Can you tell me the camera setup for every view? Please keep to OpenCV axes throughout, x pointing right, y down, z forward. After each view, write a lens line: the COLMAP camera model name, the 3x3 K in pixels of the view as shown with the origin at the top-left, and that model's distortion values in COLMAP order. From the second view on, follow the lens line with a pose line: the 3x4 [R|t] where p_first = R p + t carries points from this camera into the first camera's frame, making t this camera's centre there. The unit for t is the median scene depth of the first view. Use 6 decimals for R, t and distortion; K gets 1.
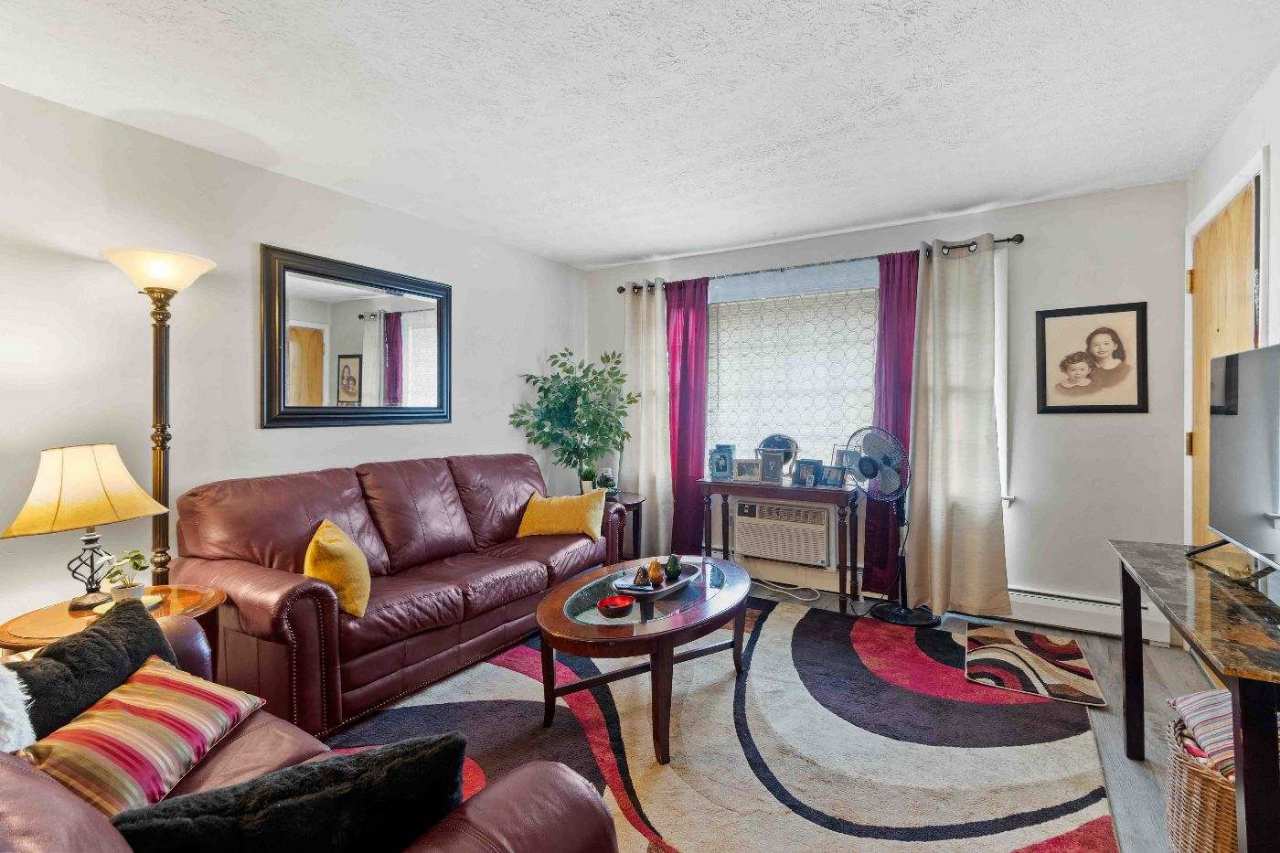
lens RADIAL K [[580.8, 0, 639.0], [0, 580.8, 413.6], [0, 0, 1]] dist [-0.001467, -0.000084]
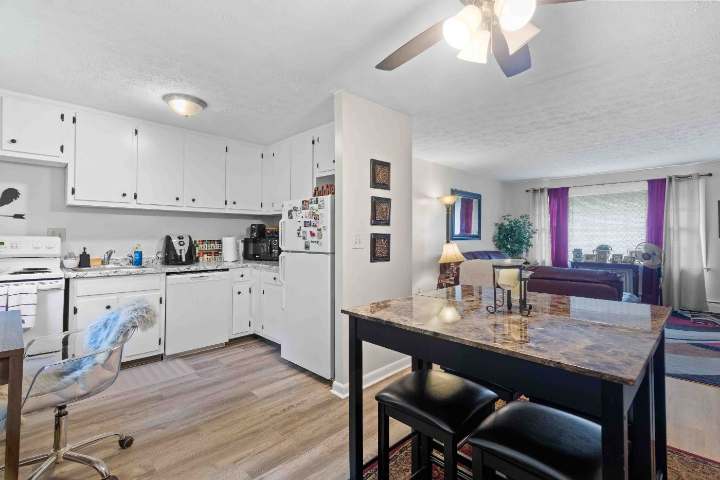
lens RADIAL K [[326.7, 0, 359.4], [0, 326.7, 232.8], [0, 0, 1]] dist [-0.001467, -0.000084]
pose [[0.965631, 0.002584, -0.259905, -0.514475], [-0.007158, 0.999836, -0.016653, 0.013064], [0.259819, 0.017941, 0.965491, -0.861109]]
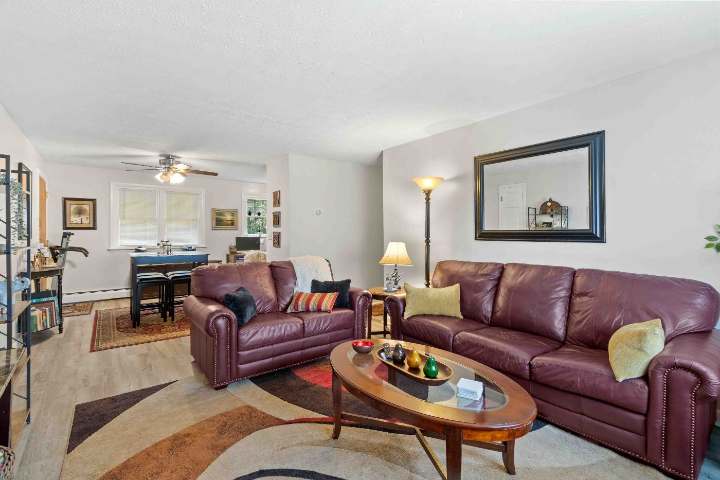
lens RADIAL K [[326.7, 0, 359.4], [0, 326.7, 232.8], [0, 0, 1]] dist [-0.001467, -0.000084]
pose [[-0.354320, 0.002931, -0.935119, 0.519586], [-0.006549, 0.999963, 0.005616, -0.004942], [0.935101, 0.008114, -0.354288, 0.796408]]
